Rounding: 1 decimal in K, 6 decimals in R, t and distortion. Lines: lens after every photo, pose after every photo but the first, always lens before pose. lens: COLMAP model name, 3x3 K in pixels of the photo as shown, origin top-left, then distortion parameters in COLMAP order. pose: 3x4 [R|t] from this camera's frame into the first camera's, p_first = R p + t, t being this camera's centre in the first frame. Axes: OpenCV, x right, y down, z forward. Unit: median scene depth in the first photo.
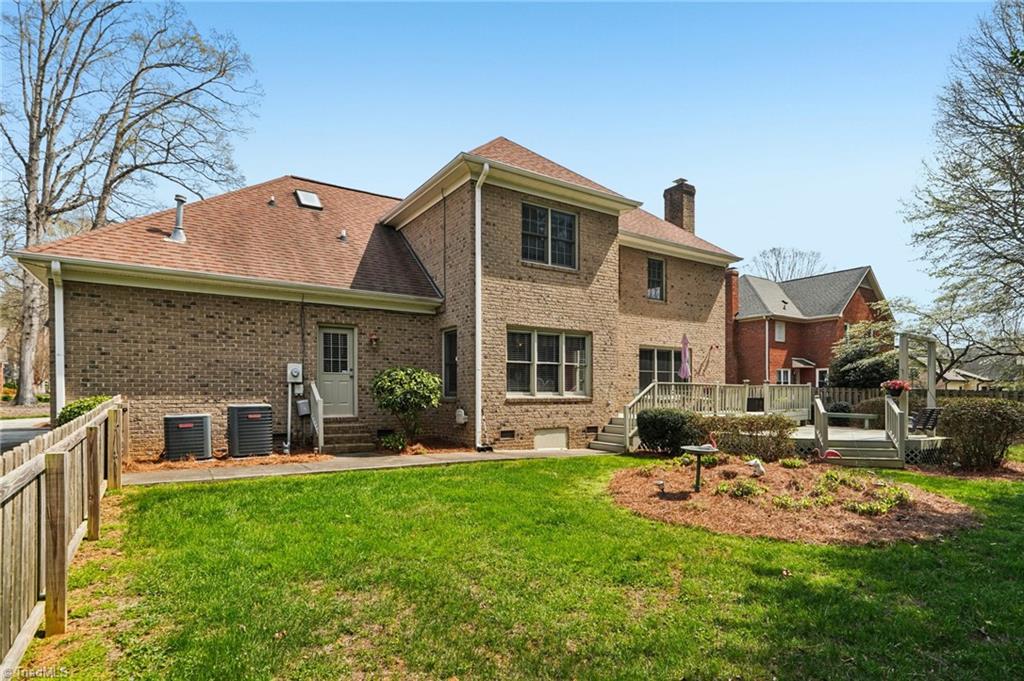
lens RADIAL K [[549.4, 0, 503.0], [0, 549.4, 403.5], [0, 0, 1]] dist [0.002274, -0.000511]
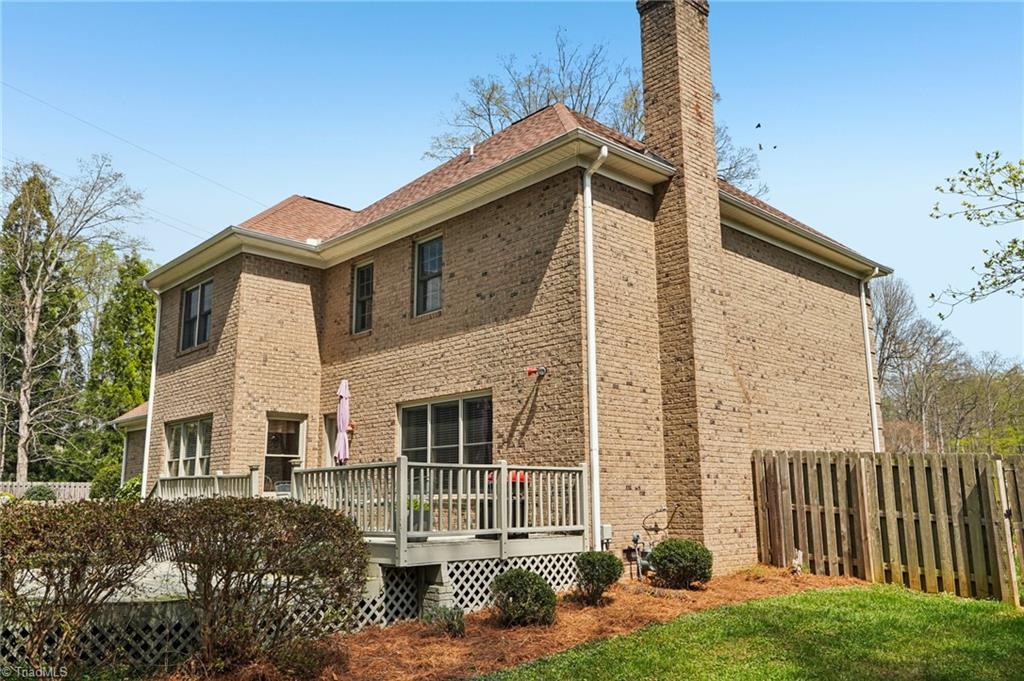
lens RADIAL K [[794.6, 0, 497.2], [0, 794.6, 351.0], [0, 0, 1]] dist [0.016720, -0.005253]
pose [[0.167947, -0.175103, -0.970120, 1.015113], [0.001661, 0.984147, -0.177347, -0.014349], [0.985795, 0.028174, 0.165576, 0.924894]]
